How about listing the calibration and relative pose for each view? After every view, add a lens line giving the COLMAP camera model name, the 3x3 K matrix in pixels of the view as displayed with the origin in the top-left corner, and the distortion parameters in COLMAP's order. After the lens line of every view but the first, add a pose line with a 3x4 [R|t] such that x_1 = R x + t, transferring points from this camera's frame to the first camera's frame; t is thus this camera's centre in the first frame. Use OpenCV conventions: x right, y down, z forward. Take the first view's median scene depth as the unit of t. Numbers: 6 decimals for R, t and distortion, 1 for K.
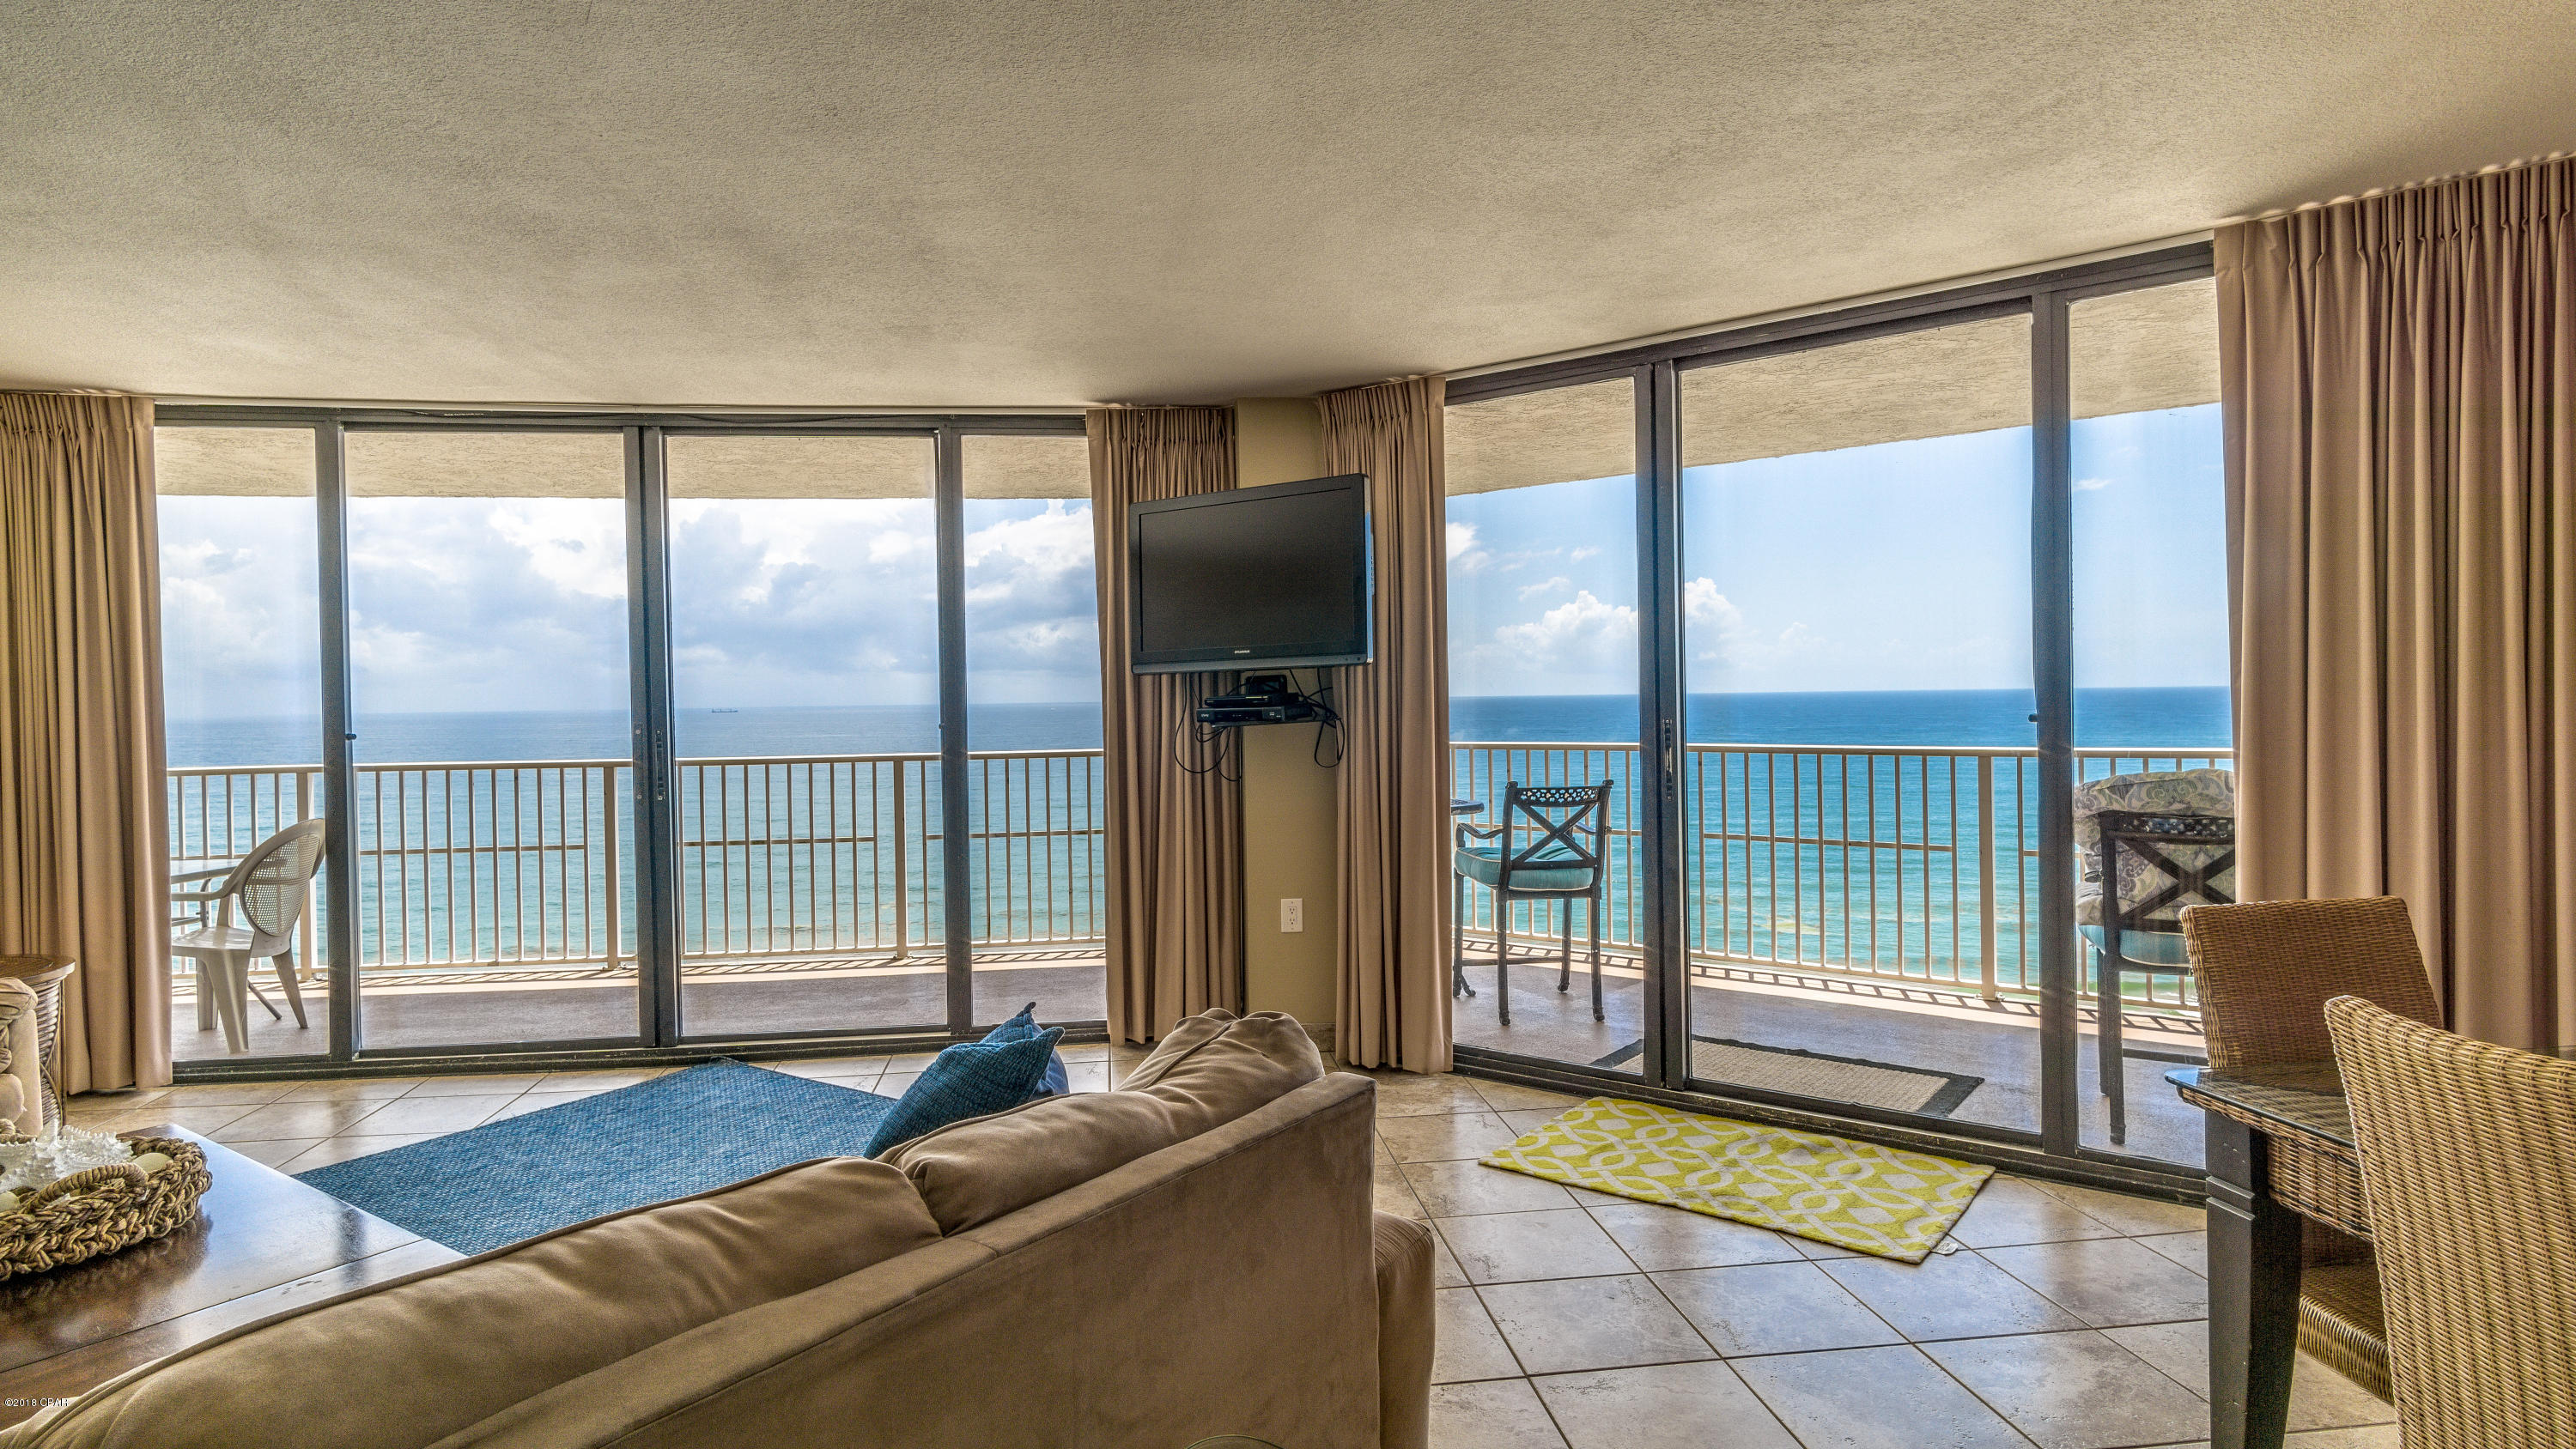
lens RADIAL K [[1358.9, 0, 1288.0], [0, 1358.9, 724.5], [0, 0, 1]] dist [0.007151, 0.002062]
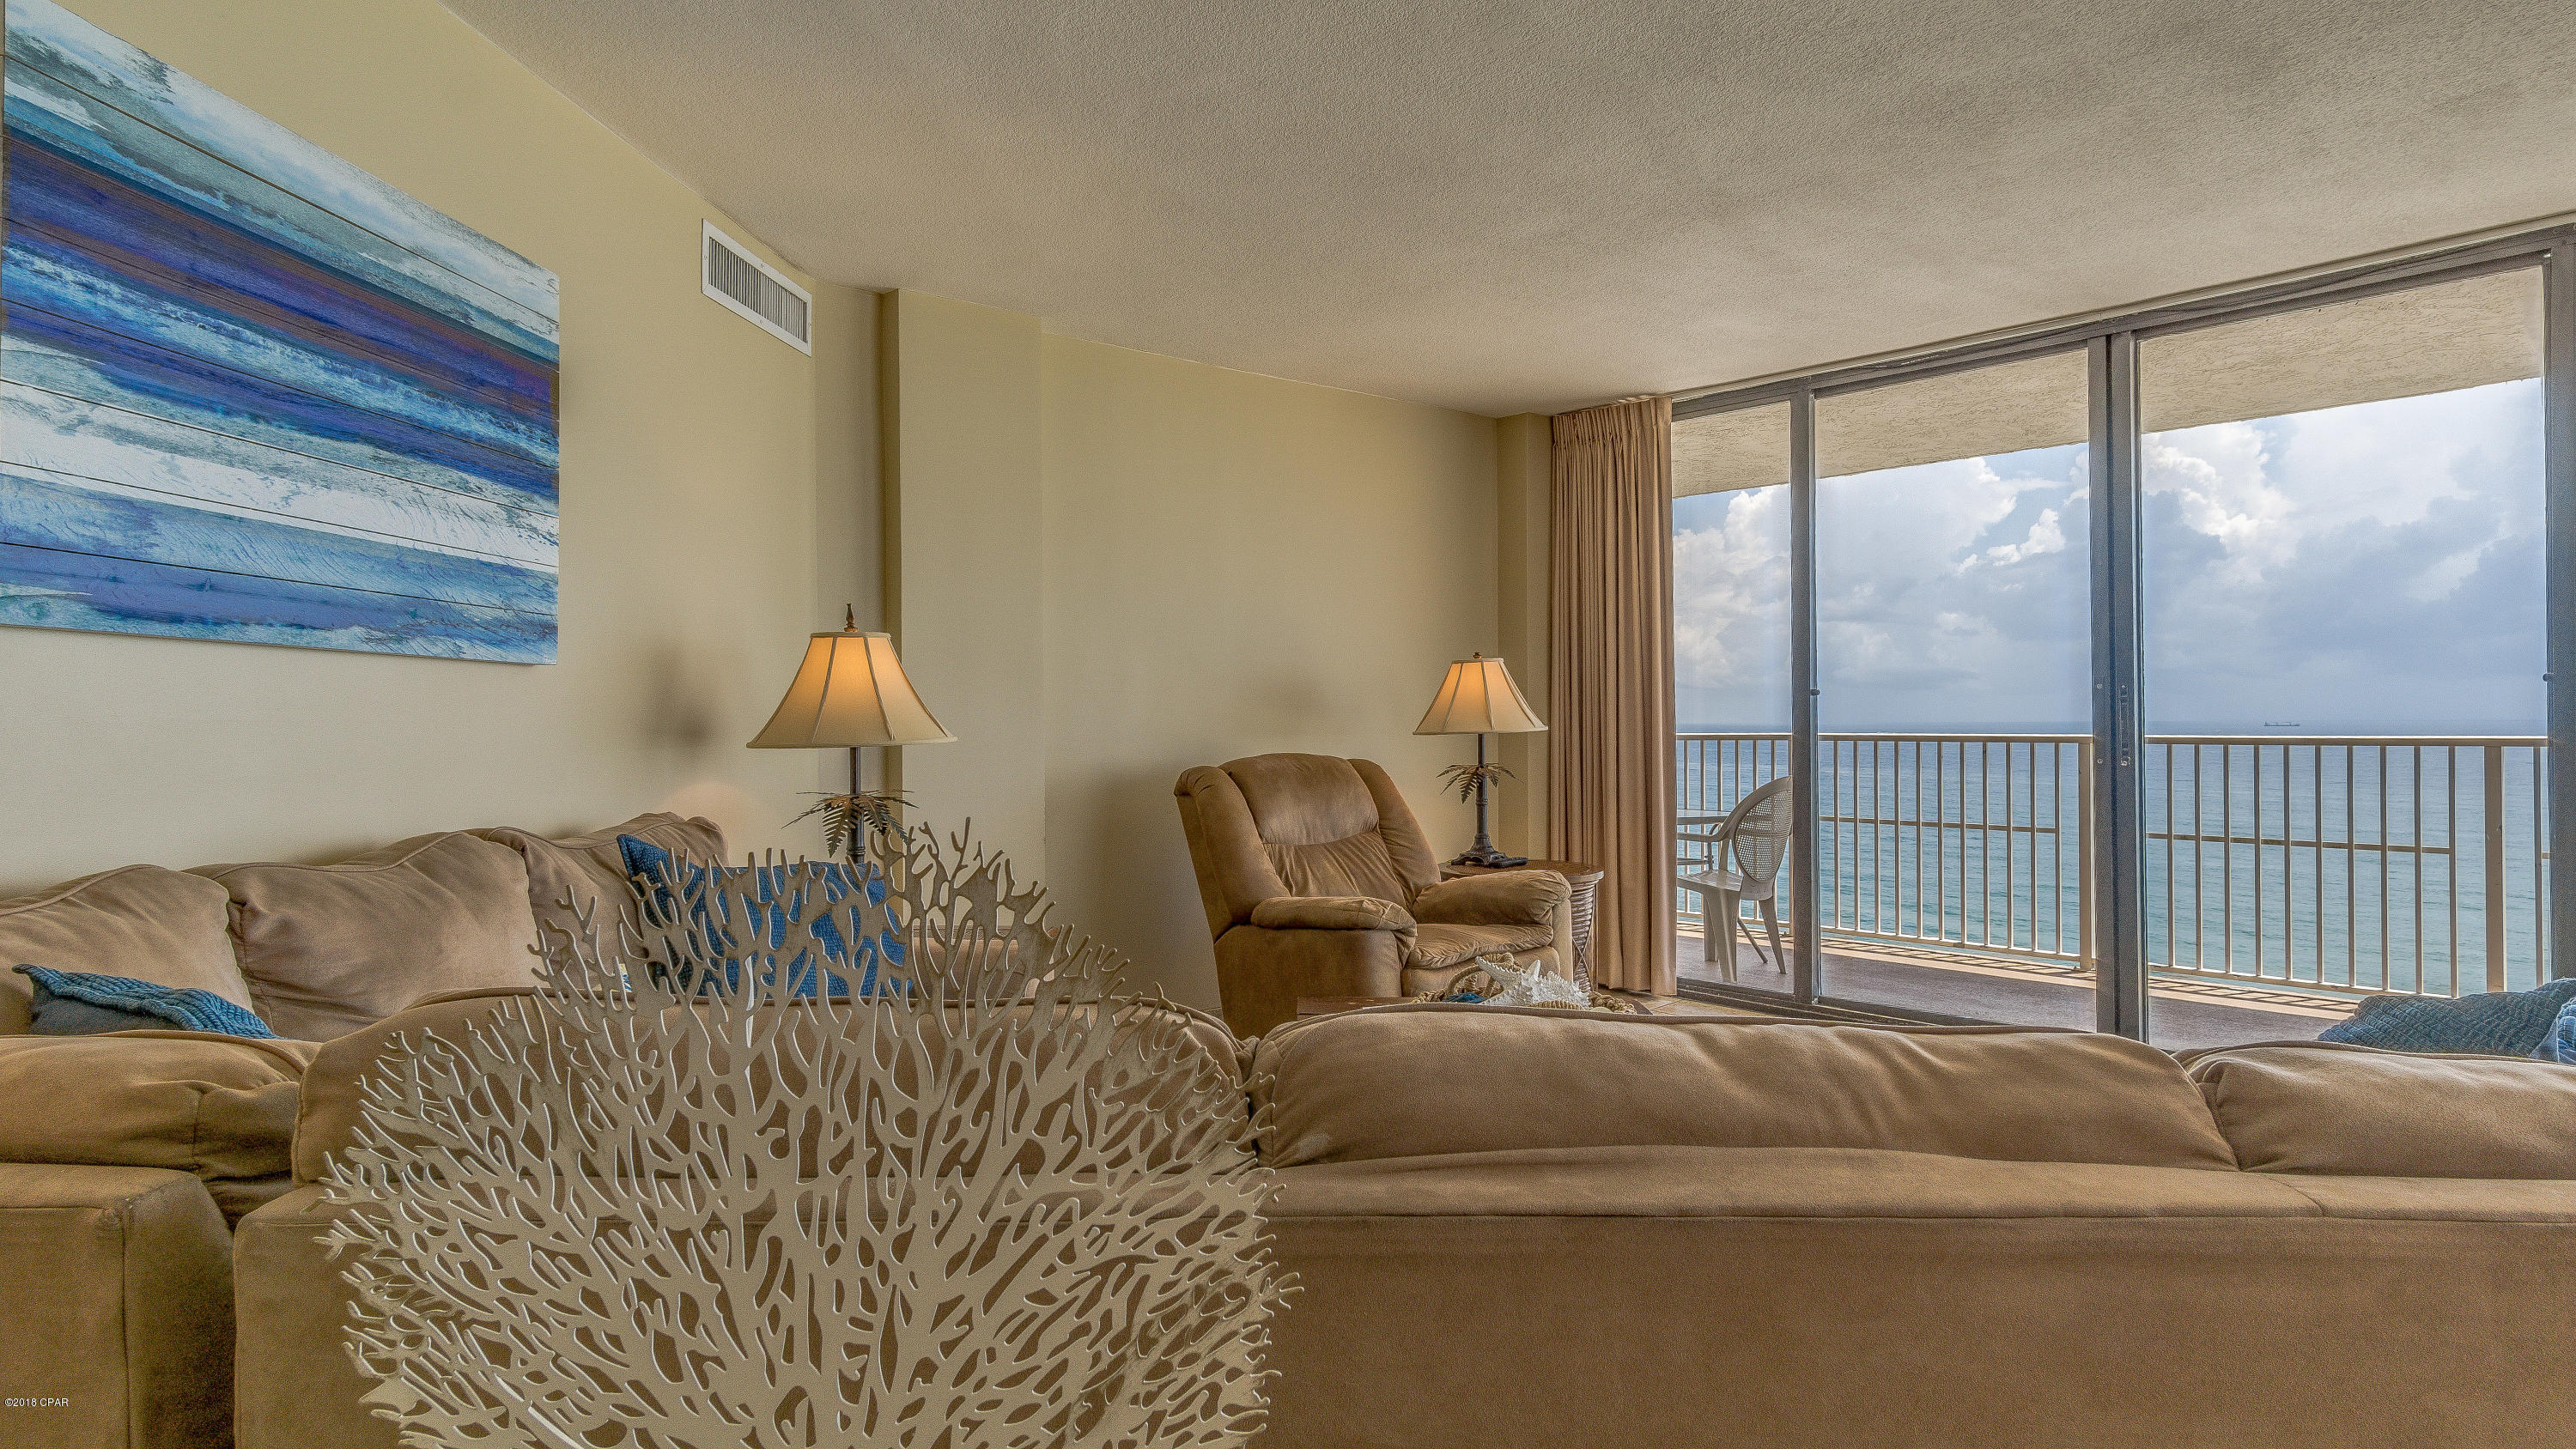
lens RADIAL K [[1457.2, 0, 1259.1], [0, 1457.2, 712.4], [0, 0, 1]] dist [0.002466, 0.001736]
pose [[0.539095, 0.007990, -0.842207, 0.023778], [-0.019874, 0.999797, -0.003236, 0.042643], [0.842011, 0.018483, 0.539144, 0.052364]]
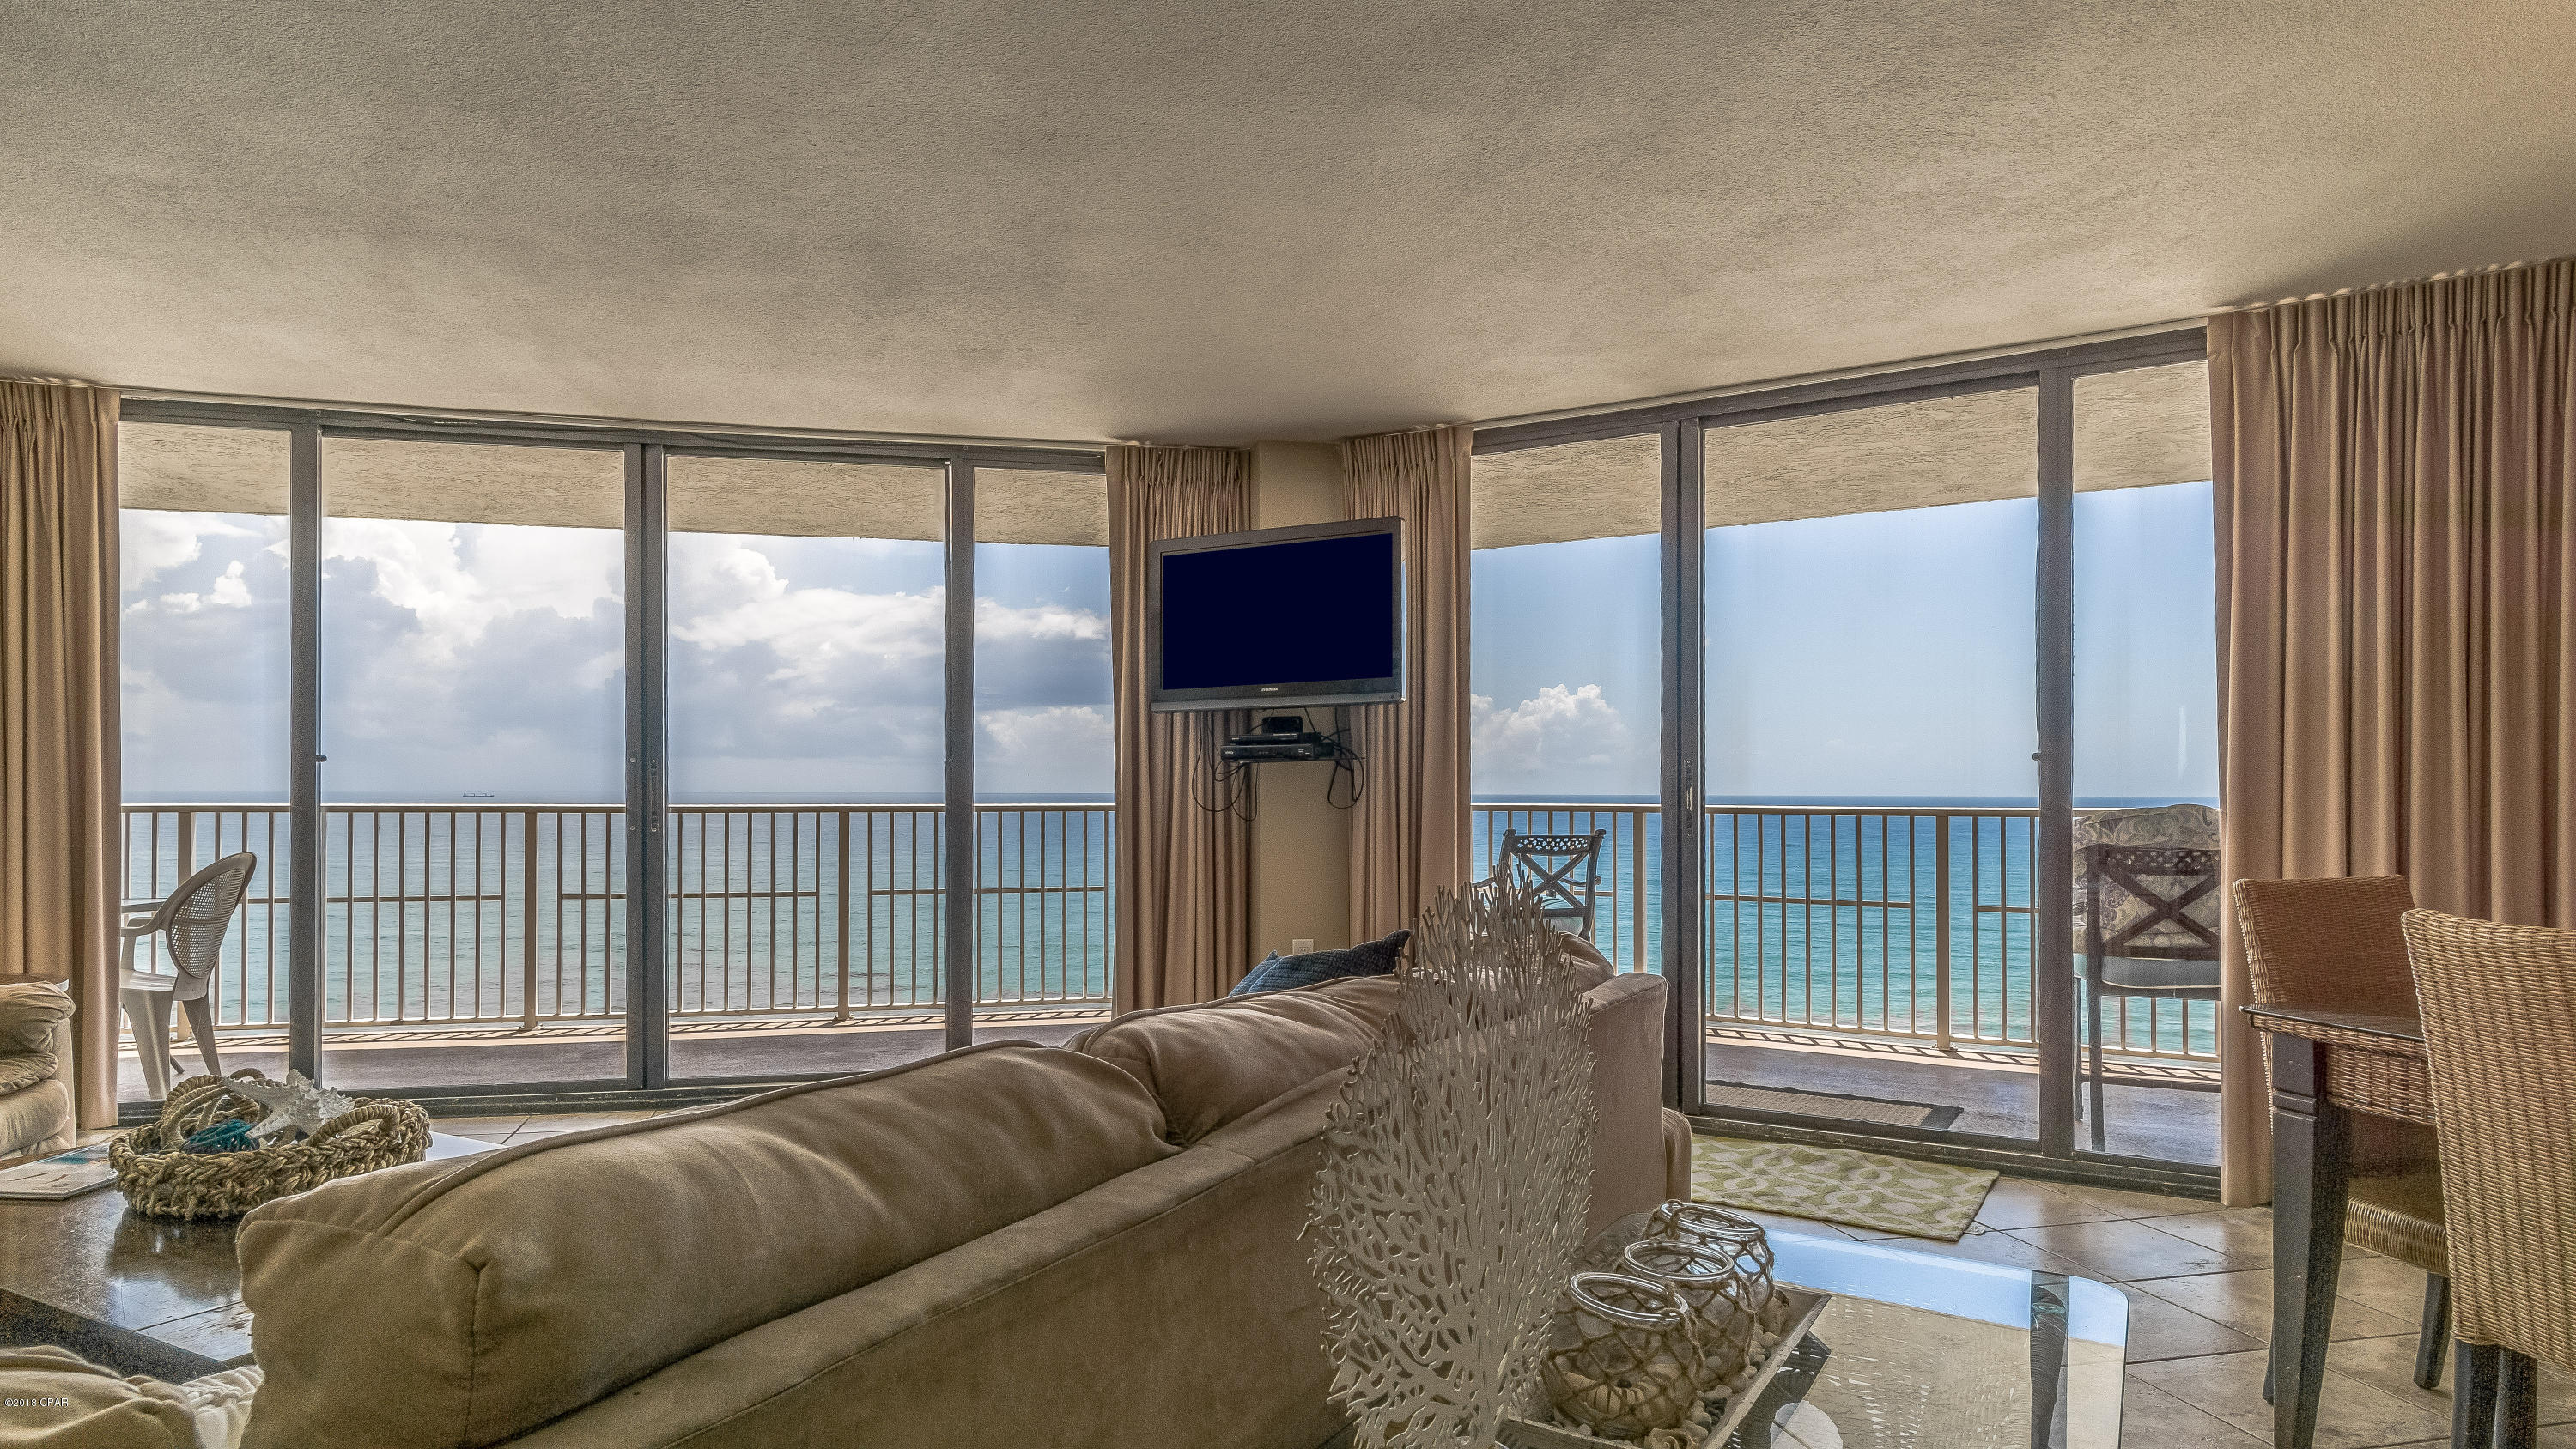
lens RADIAL K [[1463.0, 0, 1277.8], [0, 1463.0, 798.4], [0, 0, 1]] dist [0.005677, 0.001479]
pose [[0.994699, 0.017349, 0.101353, -0.150033], [-0.015872, 0.999756, -0.015364, 0.048522], [-0.101595, 0.013673, 0.994732, -0.089201]]
